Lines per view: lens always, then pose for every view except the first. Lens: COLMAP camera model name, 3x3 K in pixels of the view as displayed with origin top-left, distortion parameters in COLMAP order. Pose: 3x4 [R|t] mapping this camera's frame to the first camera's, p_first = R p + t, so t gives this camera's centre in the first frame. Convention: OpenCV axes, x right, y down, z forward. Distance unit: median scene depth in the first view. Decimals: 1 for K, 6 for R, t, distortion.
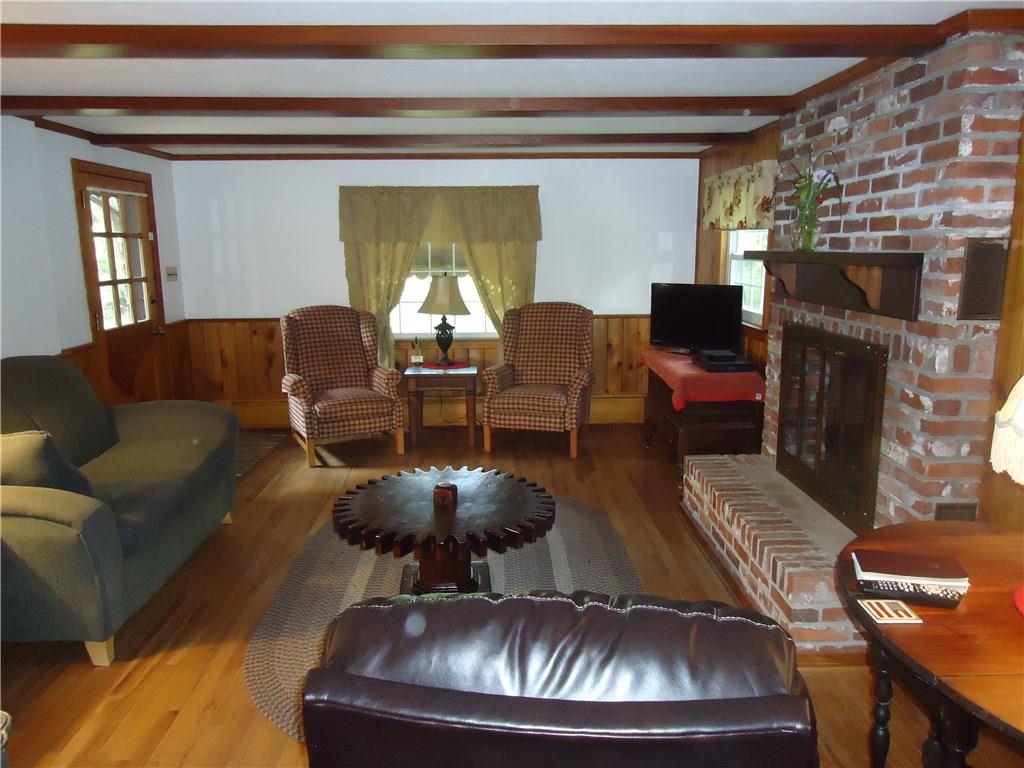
lens RADIAL K [[749.8, 0, 520.7], [0, 749.8, 378.5], [0, 0, 1]] dist [-0.002080, 0.004853]
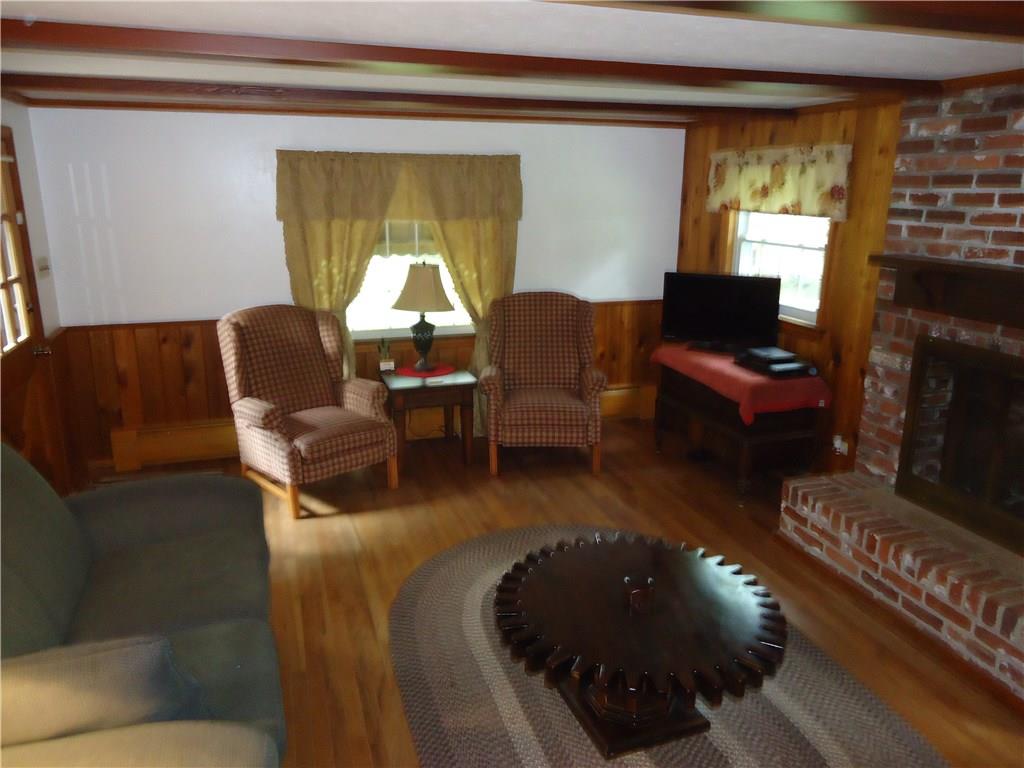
lens RADIAL K [[749.8, 0, 505.9], [0, 749.8, 381.9], [0, 0, 1]] dist [-0.002080, 0.004853]
pose [[0.959939, -0.060645, 0.273569, -0.351522], [0.037595, 0.995346, 0.088732, -0.111914], [-0.277677, -0.074892, 0.957751, 0.251786]]
